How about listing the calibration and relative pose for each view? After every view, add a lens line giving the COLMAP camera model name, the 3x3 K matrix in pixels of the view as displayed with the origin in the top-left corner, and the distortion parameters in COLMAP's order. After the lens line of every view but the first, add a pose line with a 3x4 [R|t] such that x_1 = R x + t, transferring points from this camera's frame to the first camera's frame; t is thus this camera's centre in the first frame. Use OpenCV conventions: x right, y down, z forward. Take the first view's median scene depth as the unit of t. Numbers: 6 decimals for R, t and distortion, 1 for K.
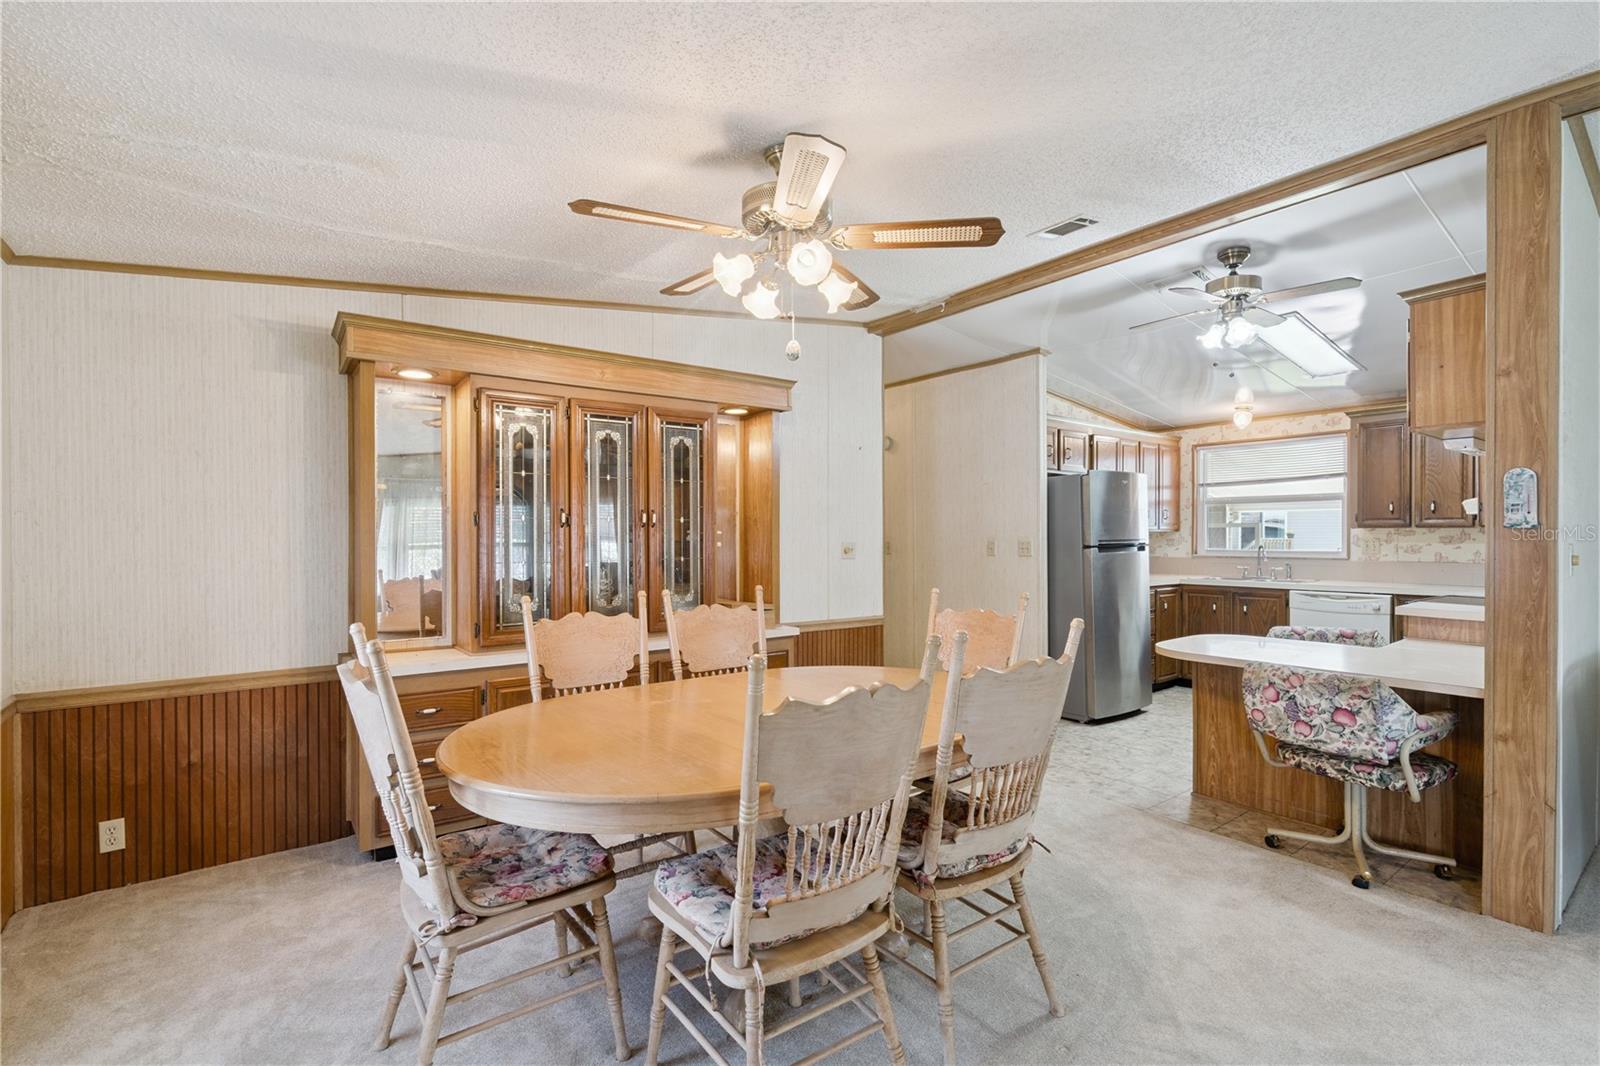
lens RADIAL K [[736.1, 0, 789.9], [0, 736.1, 538.1], [0, 0, 1]] dist [-0.003503, -0.000177]
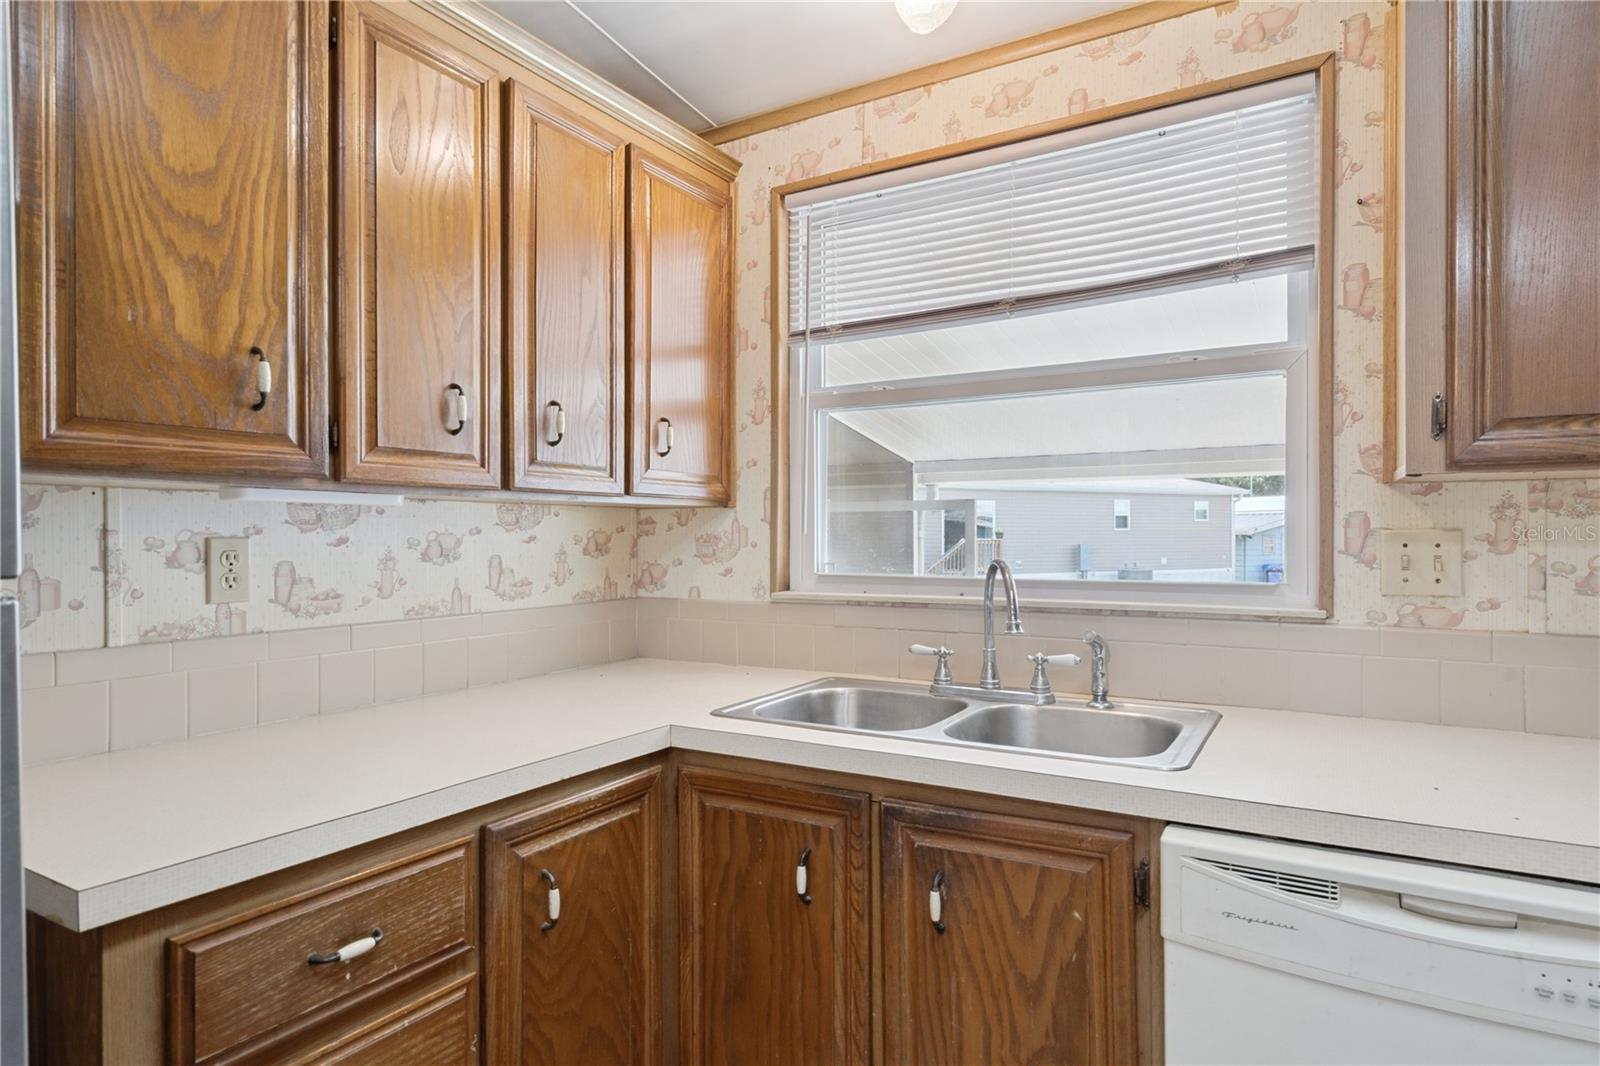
lens RADIAL K [[901.9, 0, 799.4], [0, 901.9, 533.0], [0, 0, 1]] dist [0.005789, 0.000569]
pose [[0.926339, 0.000347, 0.376692, 0.515003], [0.002784, 0.999966, -0.007768, 0.003432], [-0.376682, 0.008244, 0.926306, 0.822410]]
